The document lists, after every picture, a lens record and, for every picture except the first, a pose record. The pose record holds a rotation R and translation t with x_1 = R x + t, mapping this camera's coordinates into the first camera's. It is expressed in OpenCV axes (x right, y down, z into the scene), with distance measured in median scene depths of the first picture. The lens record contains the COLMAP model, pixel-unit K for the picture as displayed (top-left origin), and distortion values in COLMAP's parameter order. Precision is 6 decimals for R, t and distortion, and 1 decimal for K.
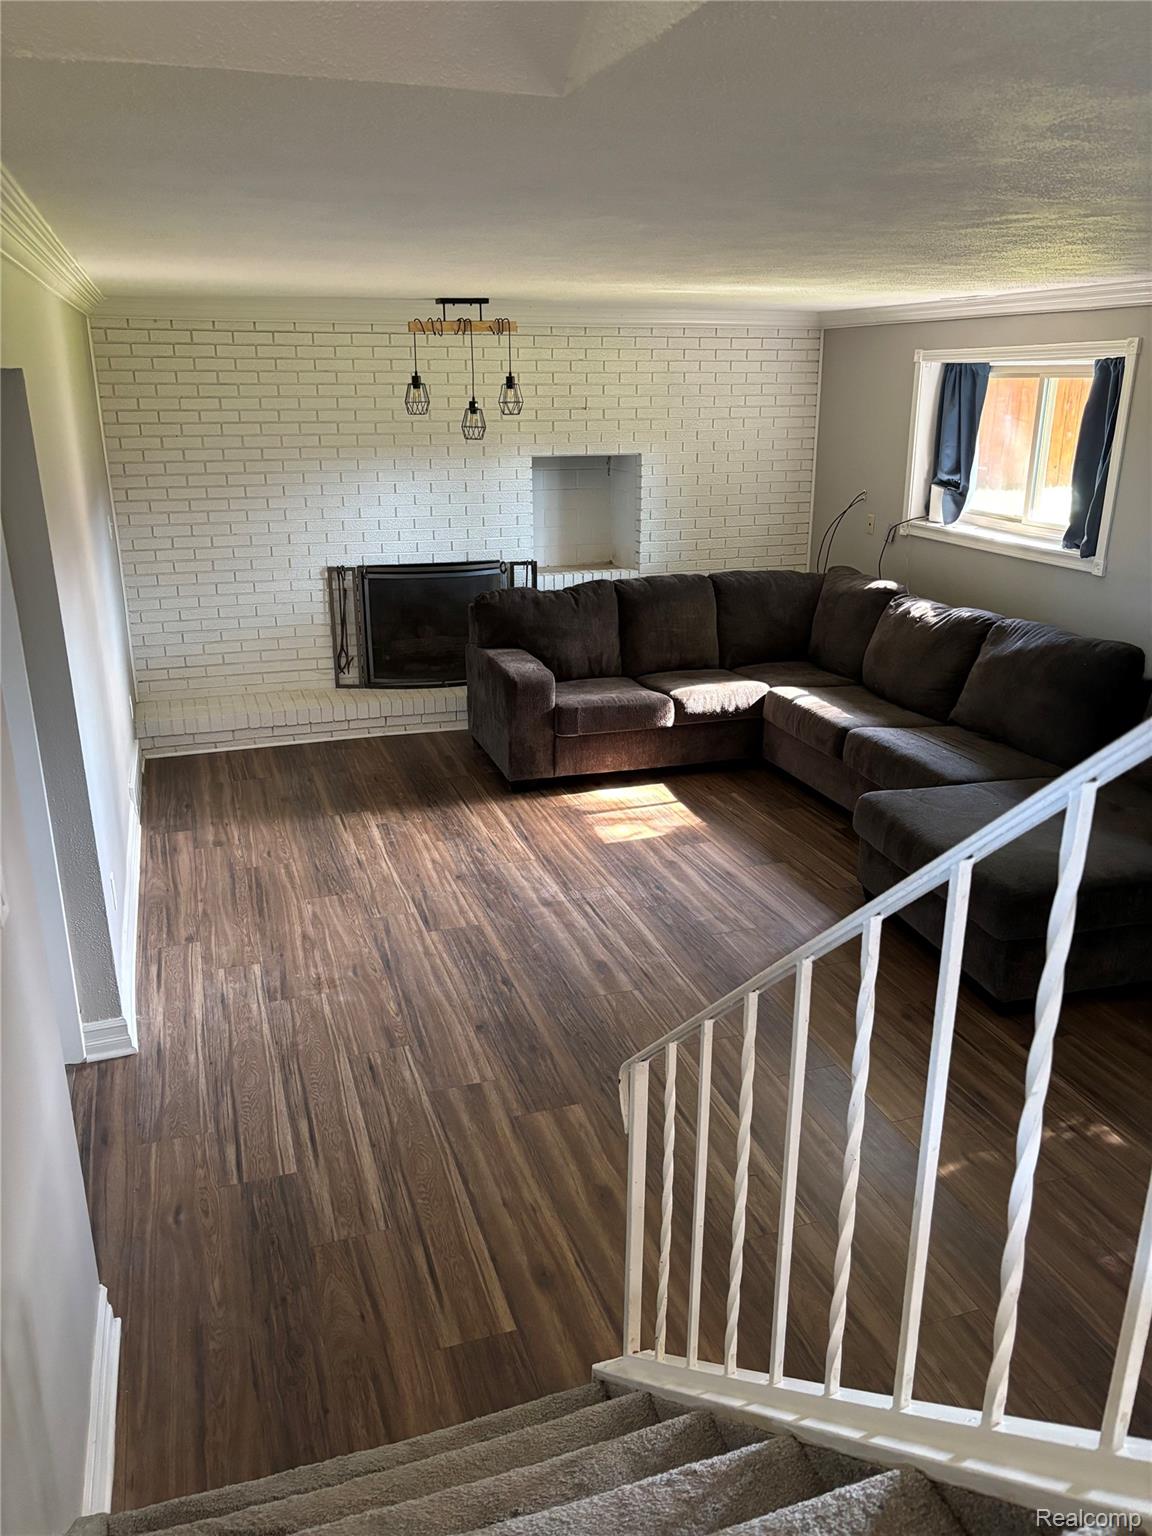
lens RADIAL K [[1152.4, 0, 576.5], [0, 1152.4, 772.7], [0, 0, 1]] dist [0.056012, -0.062470]
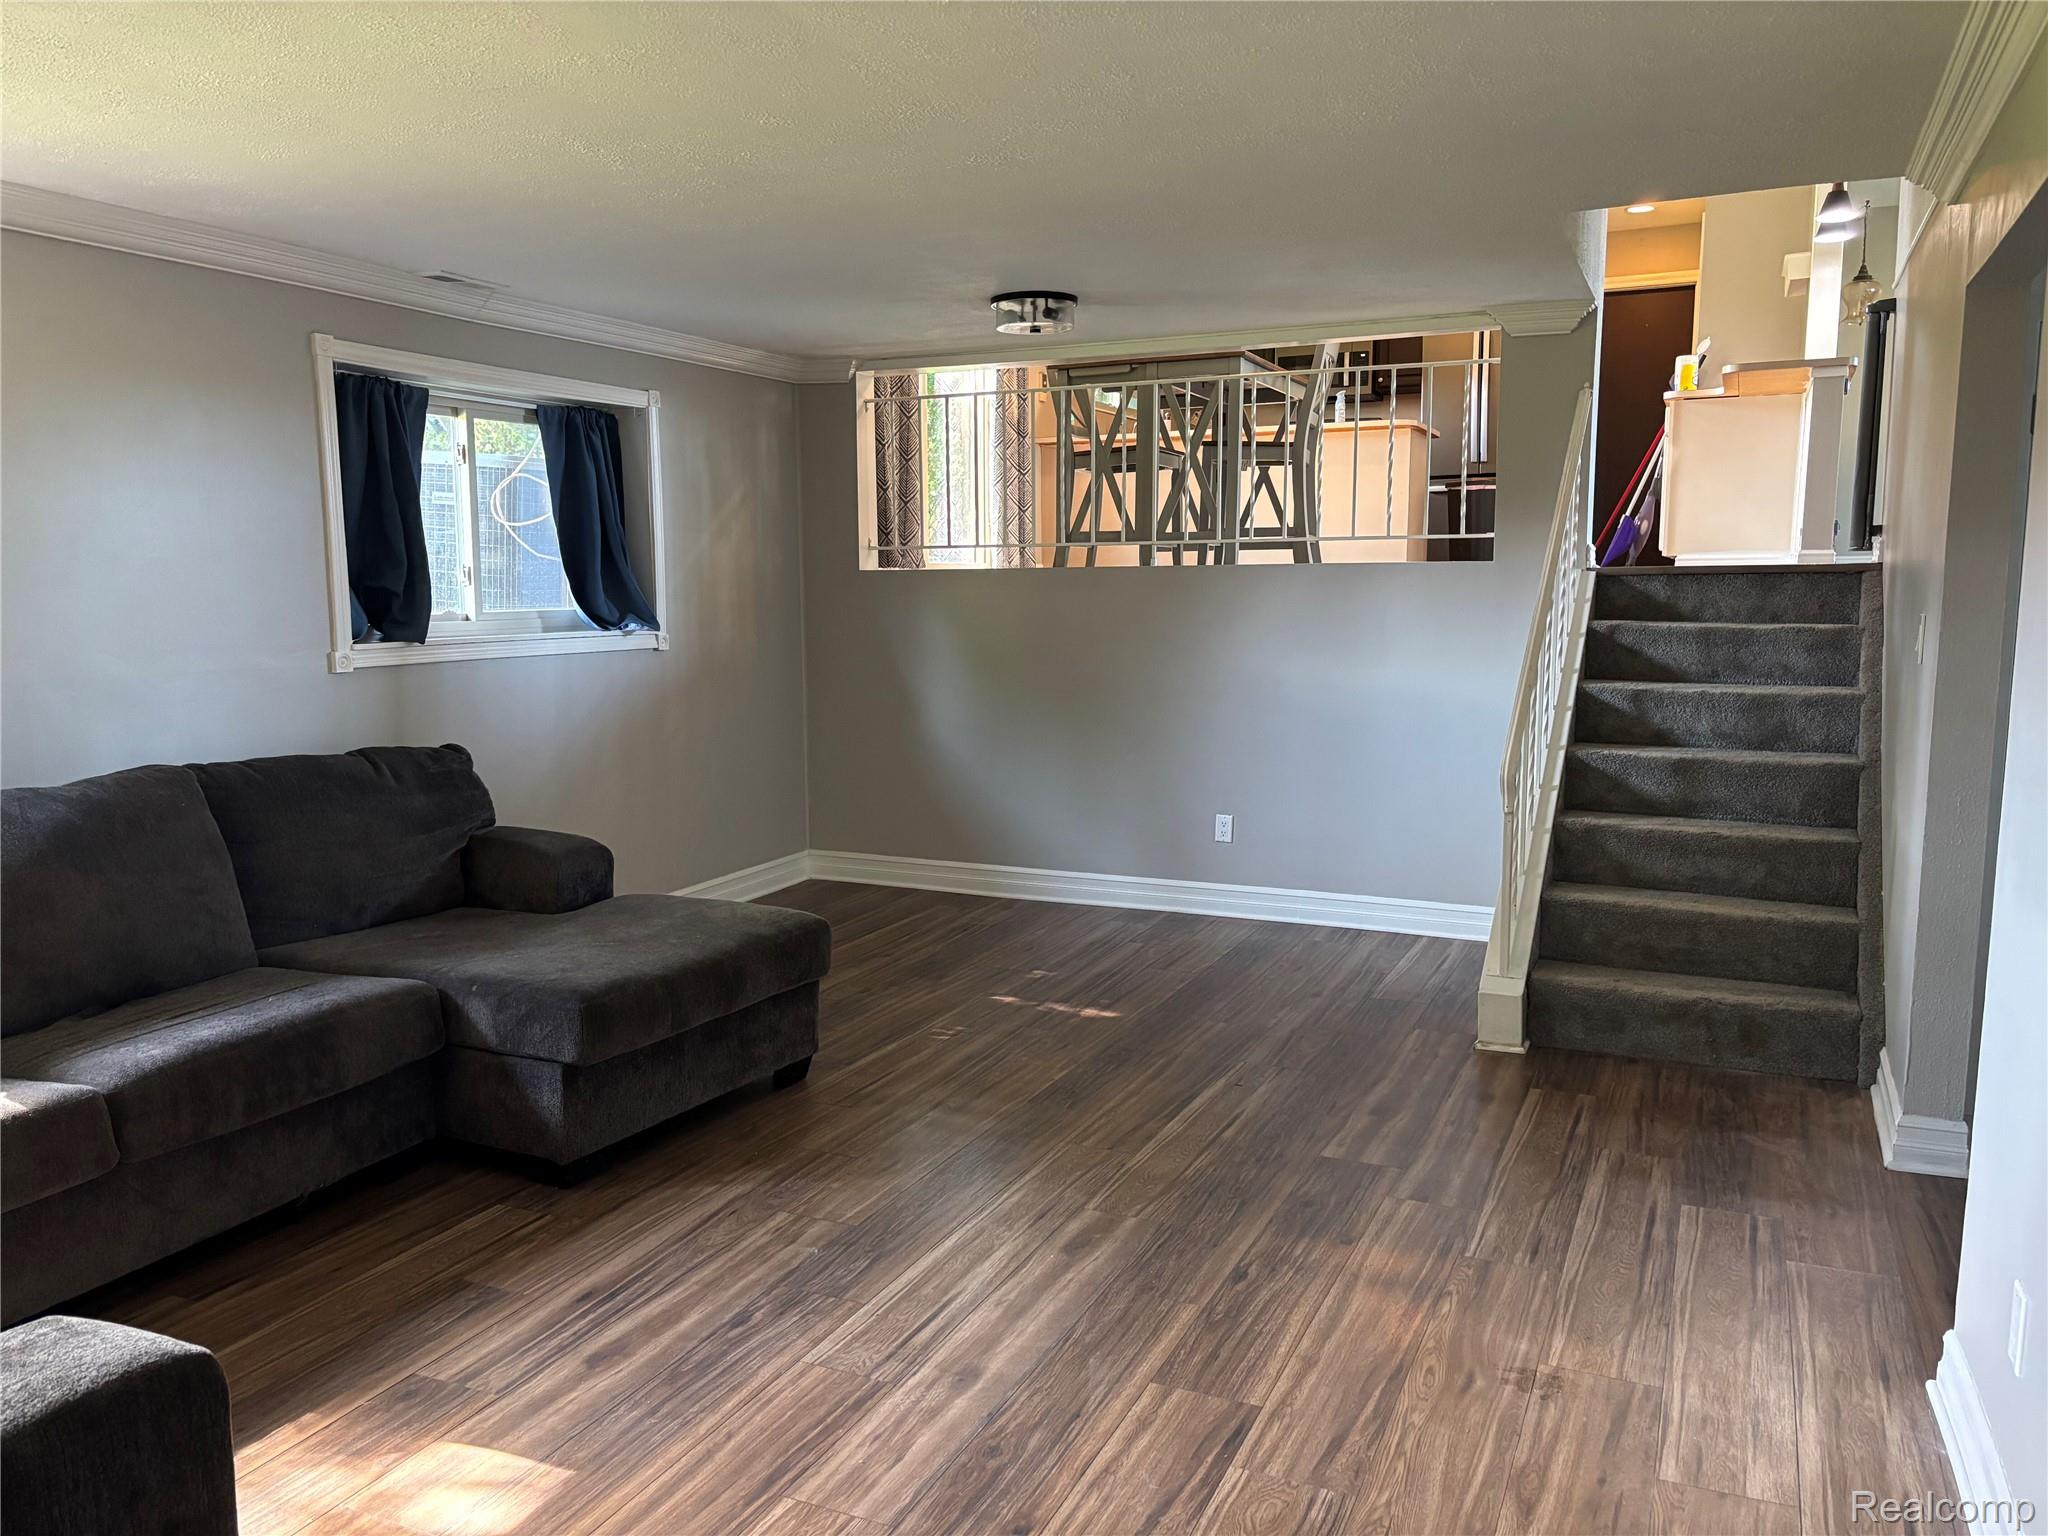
lens RADIAL K [[1536.6, 0, 986.8], [0, 1536.6, 777.5], [0, 0, 1]] dist [0.056012, -0.062470]
pose [[-0.711141, -0.089466, 0.697334, -0.456255], [0.228095, 0.908857, 0.349215, -0.324153], [-0.665020, 0.407399, -0.625919, 1.359287]]
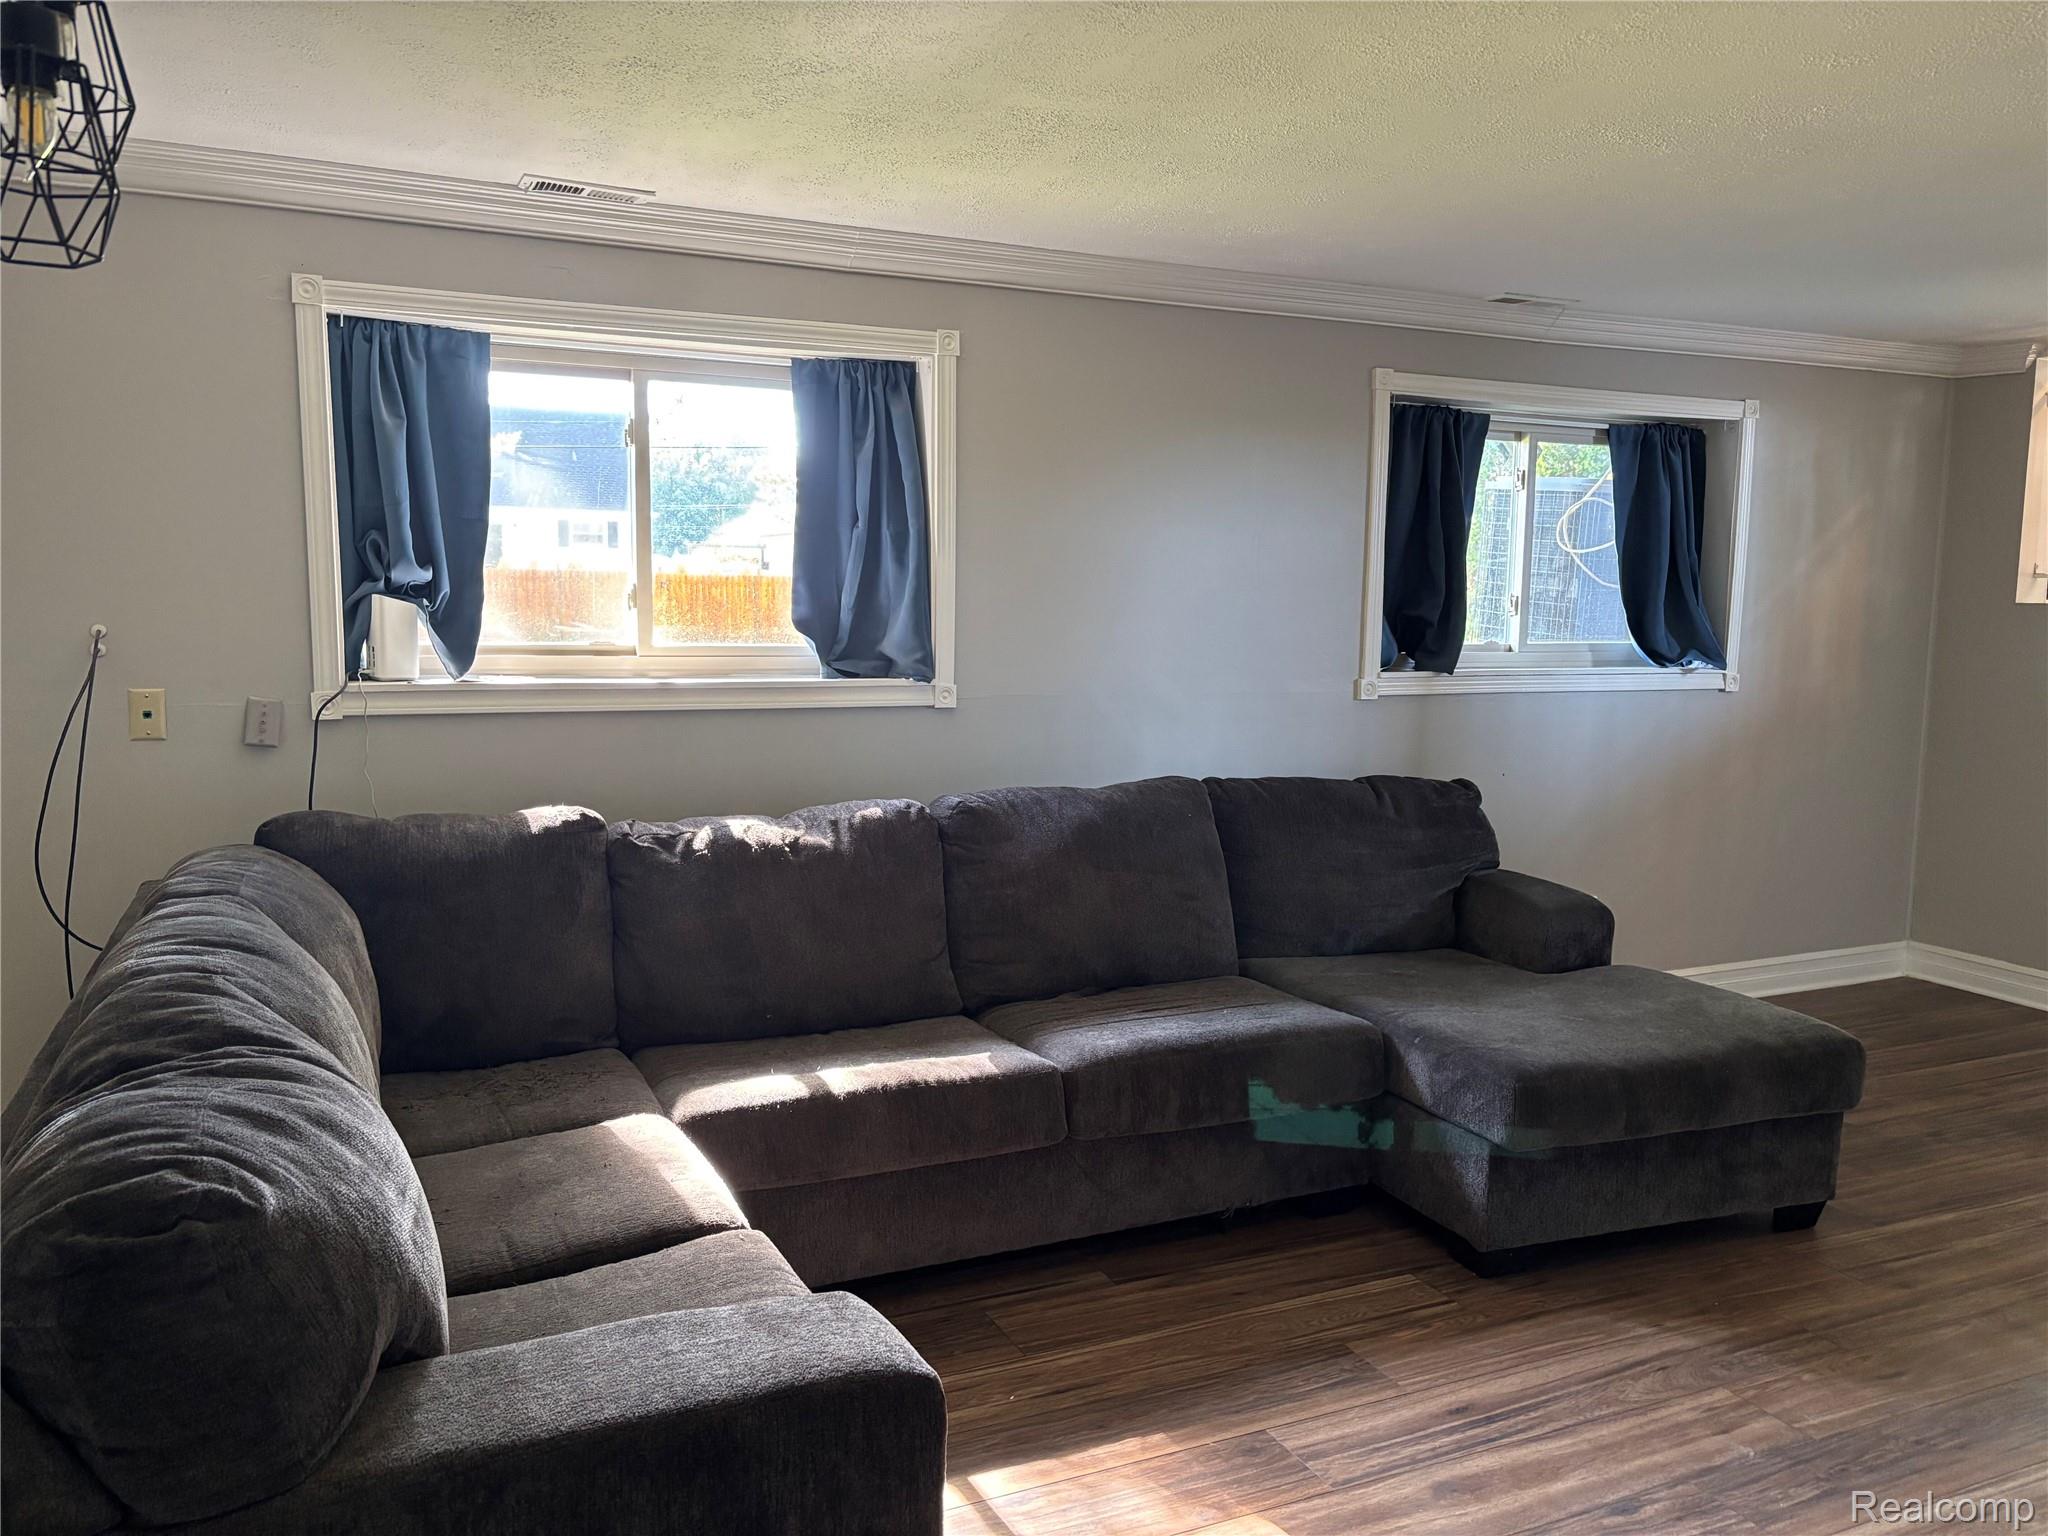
lens RADIAL K [[1536.6, 0, 986.8], [0, 1536.6, 777.5], [0, 0, 1]] dist [0.056012, -0.062470]
pose [[-0.098406, -0.120195, 0.987861, -0.435292], [0.305088, 0.941234, 0.144913, -0.301166], [-0.947226, 0.315645, -0.055953, 1.272403]]
